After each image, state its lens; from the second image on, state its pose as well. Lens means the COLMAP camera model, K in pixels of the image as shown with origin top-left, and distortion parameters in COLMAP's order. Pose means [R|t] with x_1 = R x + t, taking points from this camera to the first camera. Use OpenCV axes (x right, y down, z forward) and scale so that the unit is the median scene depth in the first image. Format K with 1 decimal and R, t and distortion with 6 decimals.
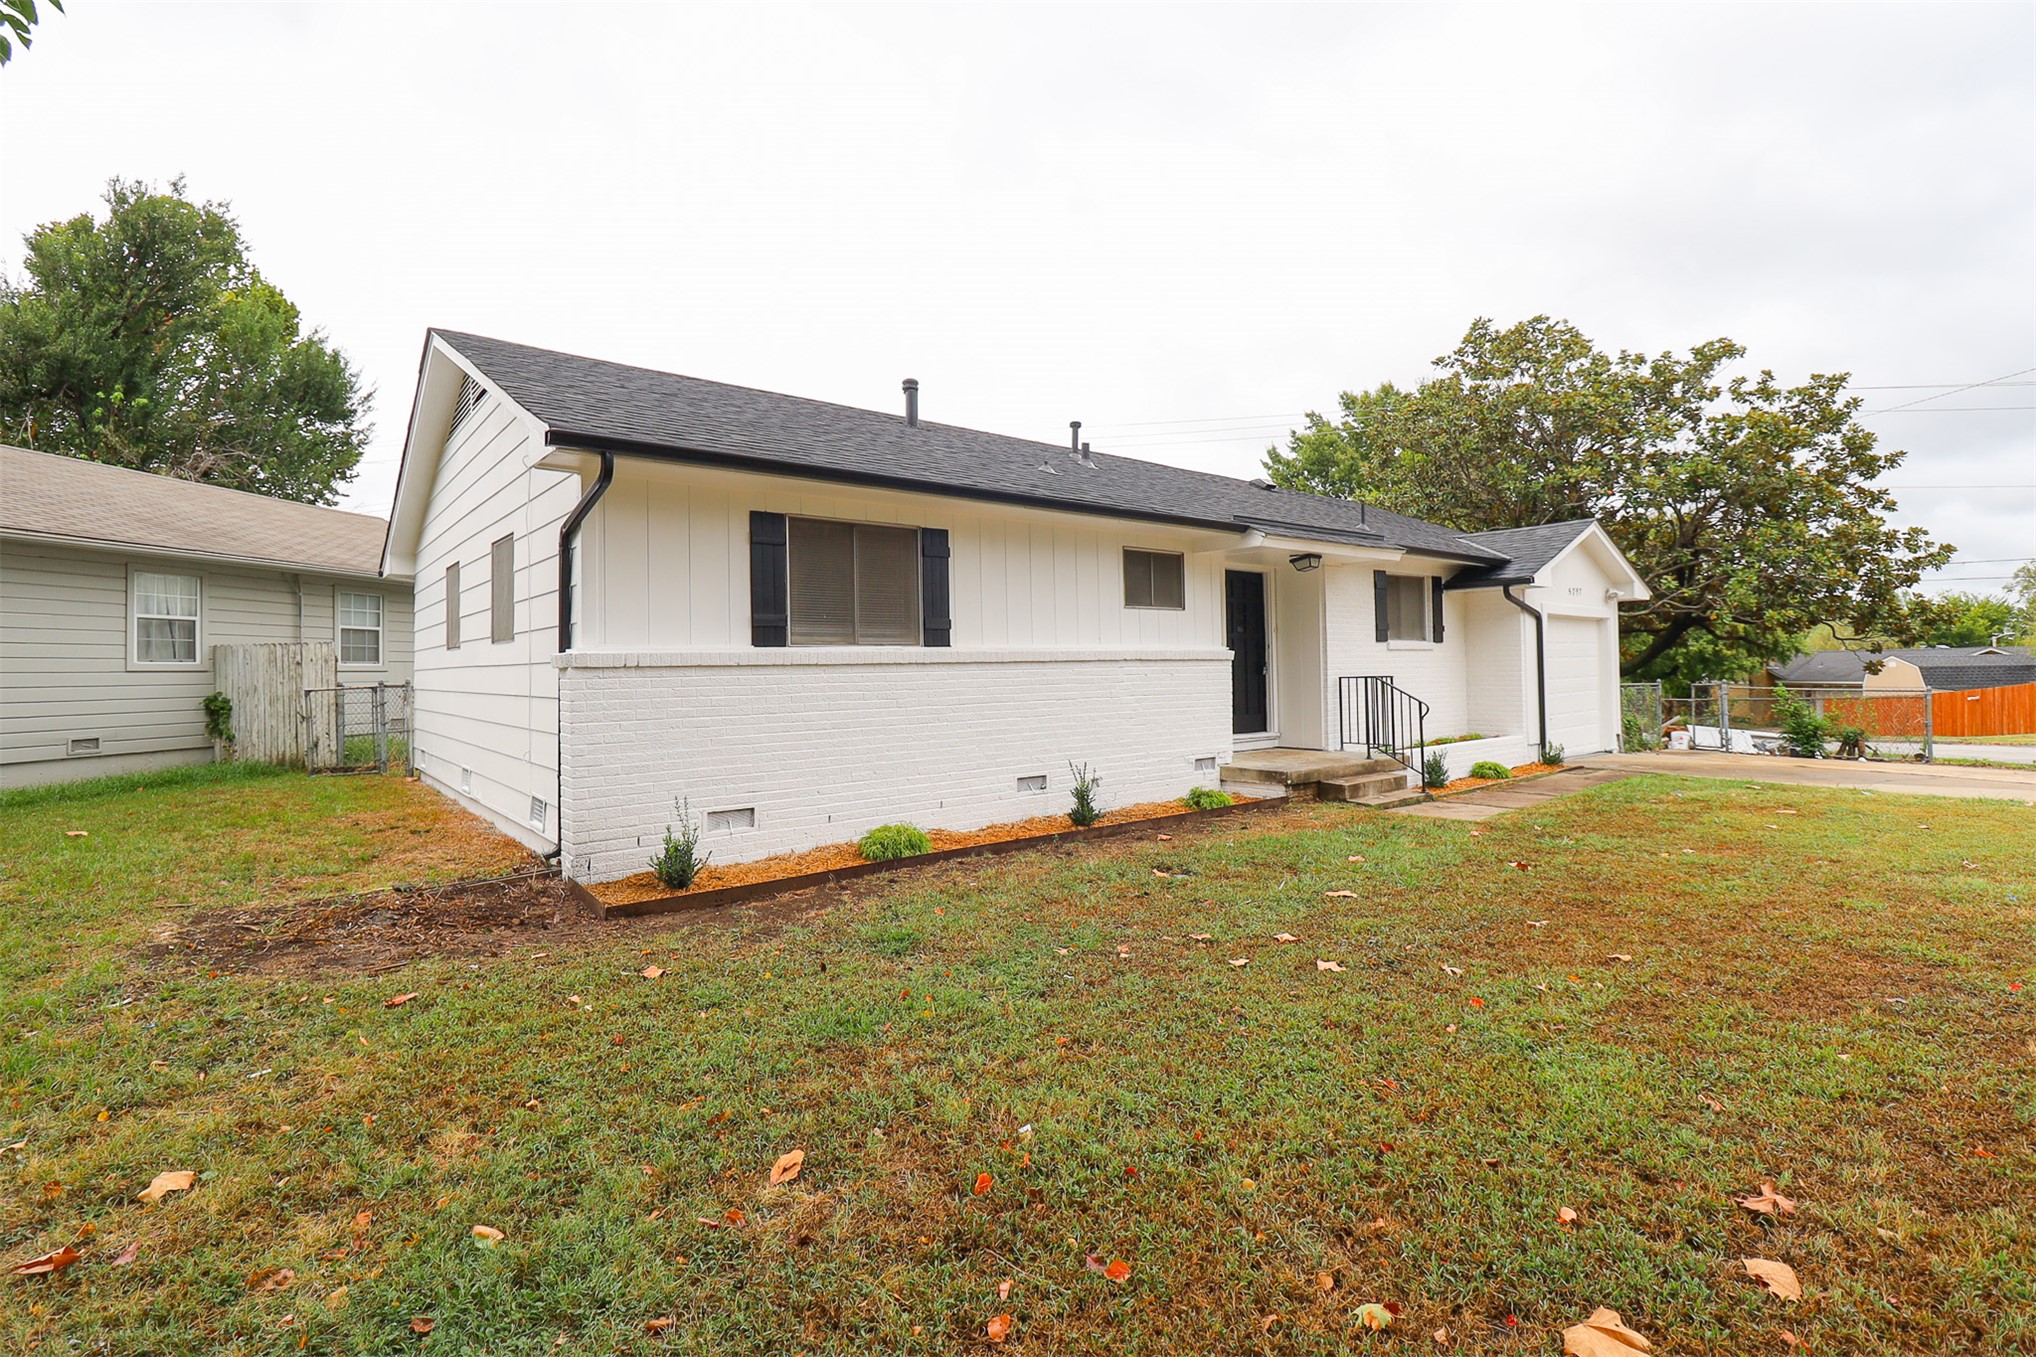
lens RADIAL K [[949.7, 0, 1024.3], [0, 949.7, 652.7], [0, 0, 1]] dist [0.001819, 0.000368]
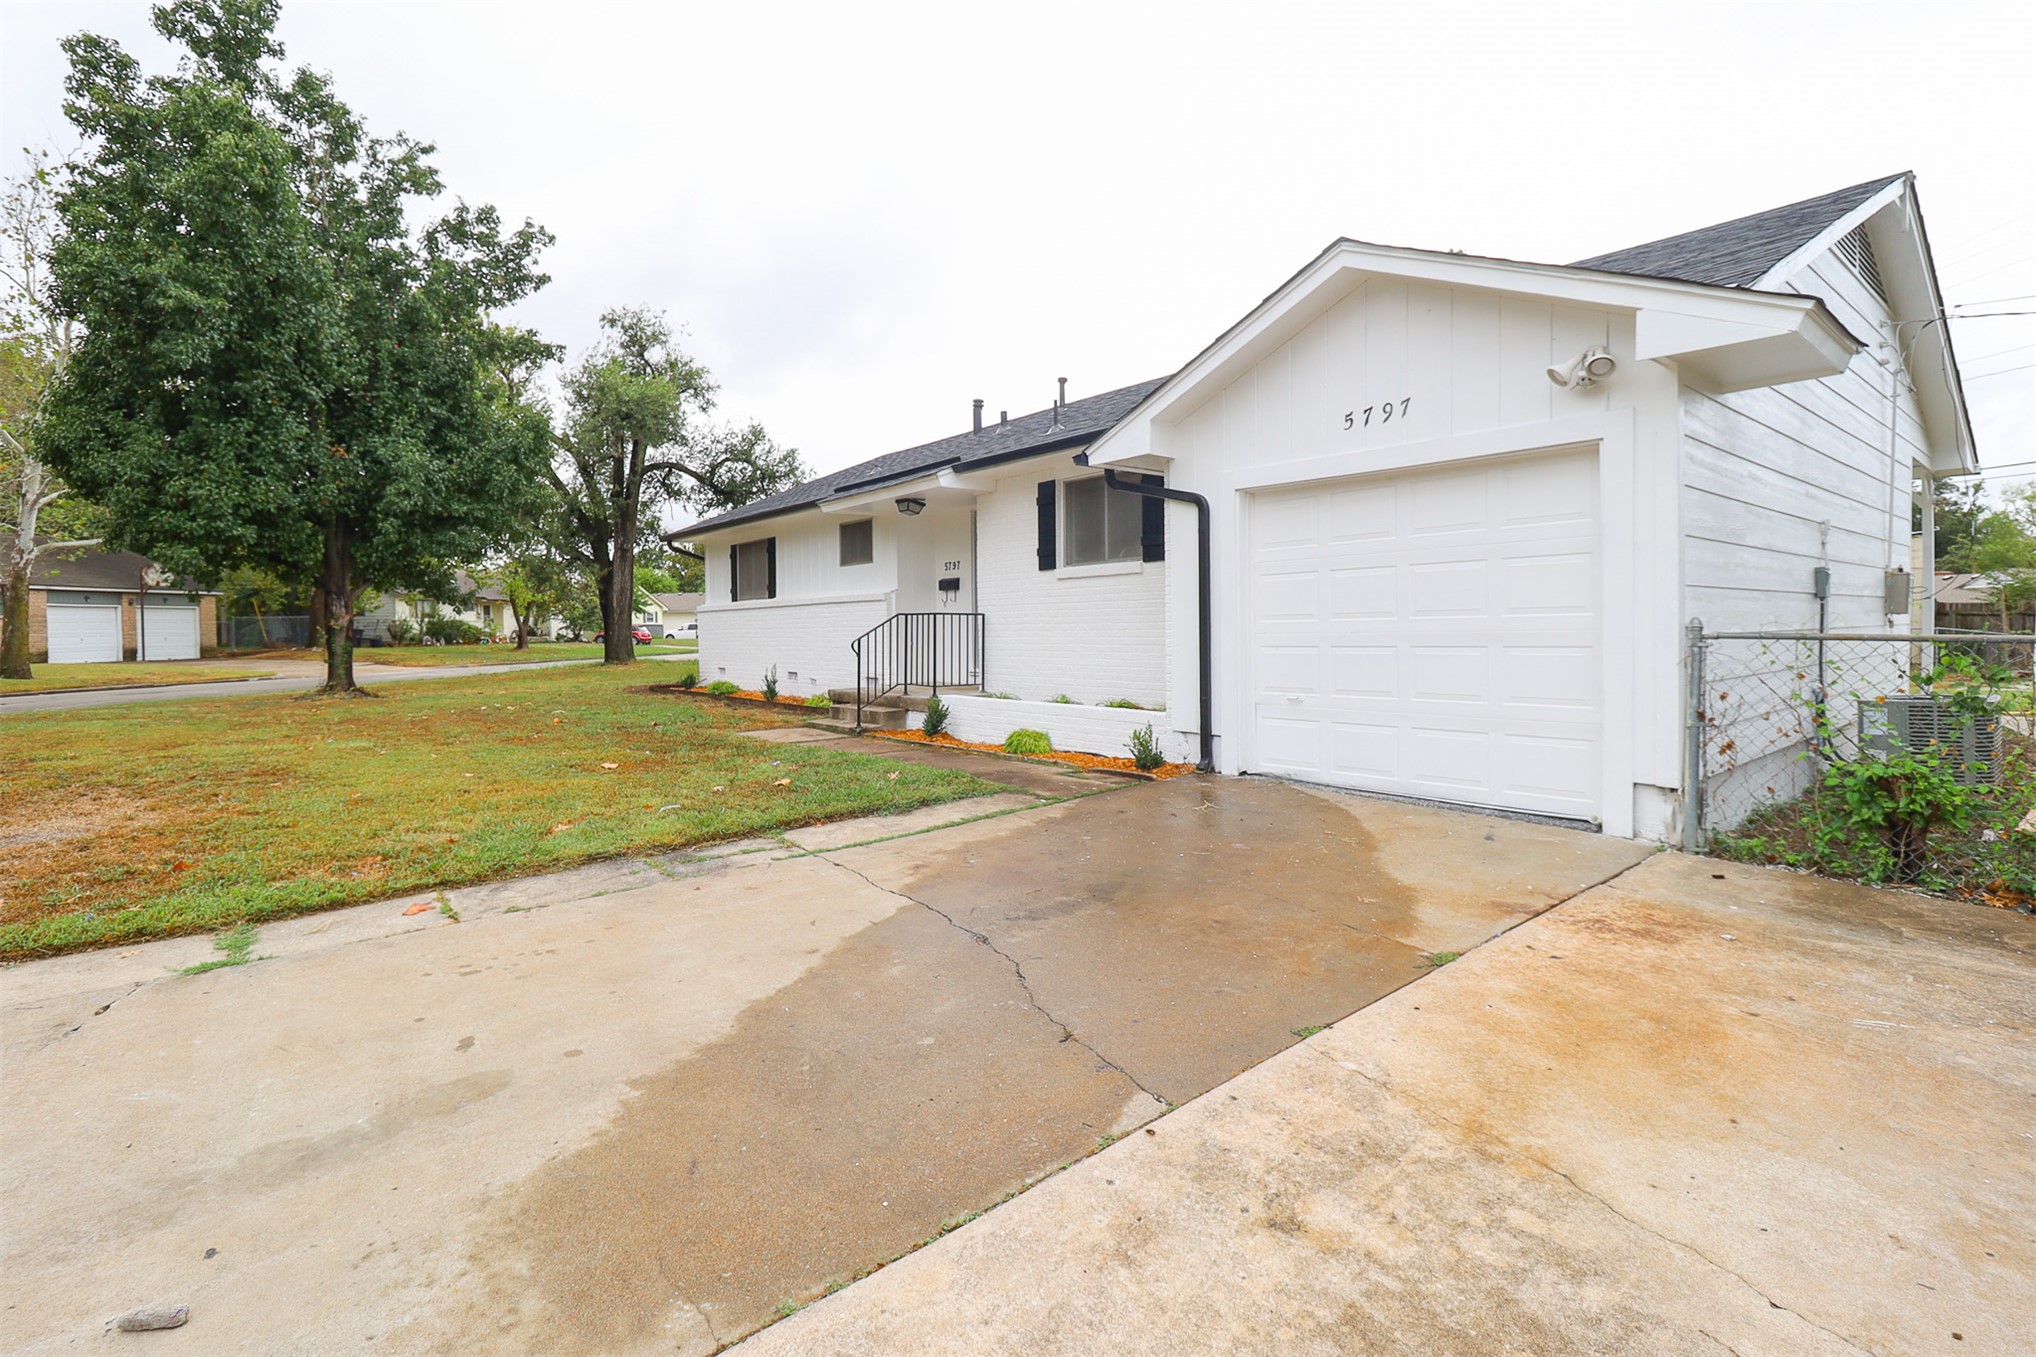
lens RADIAL K [[941.8, 0, 1030.5], [0, 941.8, 655.2], [0, 0, 1]] dist [-0.000483, -0.011807]
pose [[0.013674, 0.047615, -0.998772, 1.201275], [0.034825, 0.998237, 0.048066, 0.022702], [0.999300, -0.035440, 0.011992, 0.981094]]
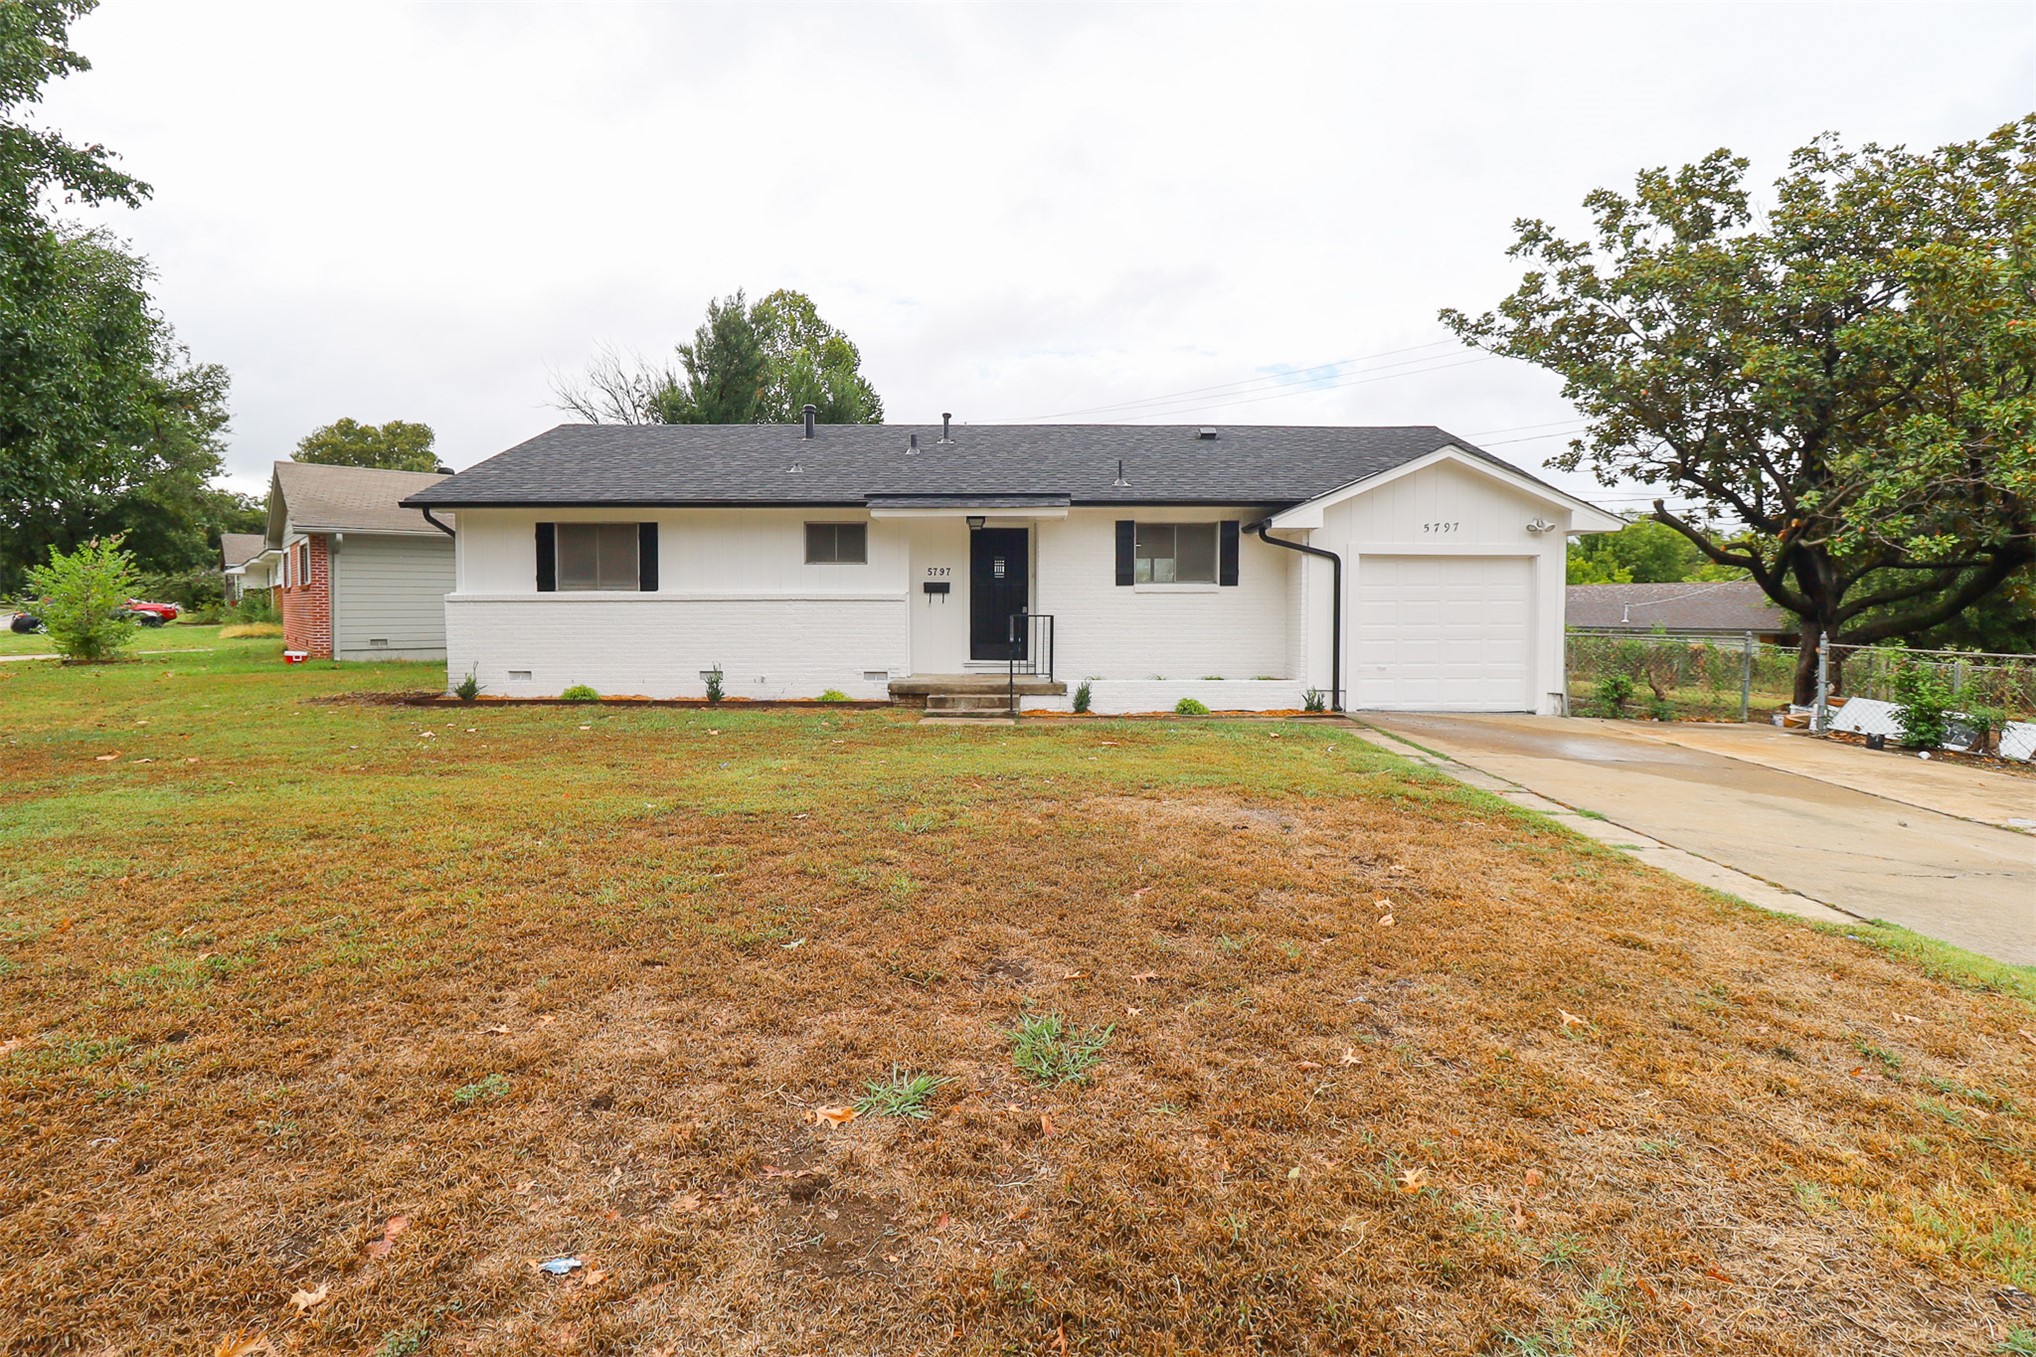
lens RADIAL K [[949.7, 0, 1024.3], [0, 949.7, 652.7], [0, 0, 1]] dist [0.001819, 0.000368]
pose [[0.775342, 0.044029, -0.630005, 1.003925], [-0.000673, 0.997624, 0.068893, -0.009377], [0.631541, -0.052992, 0.773530, 0.056794]]
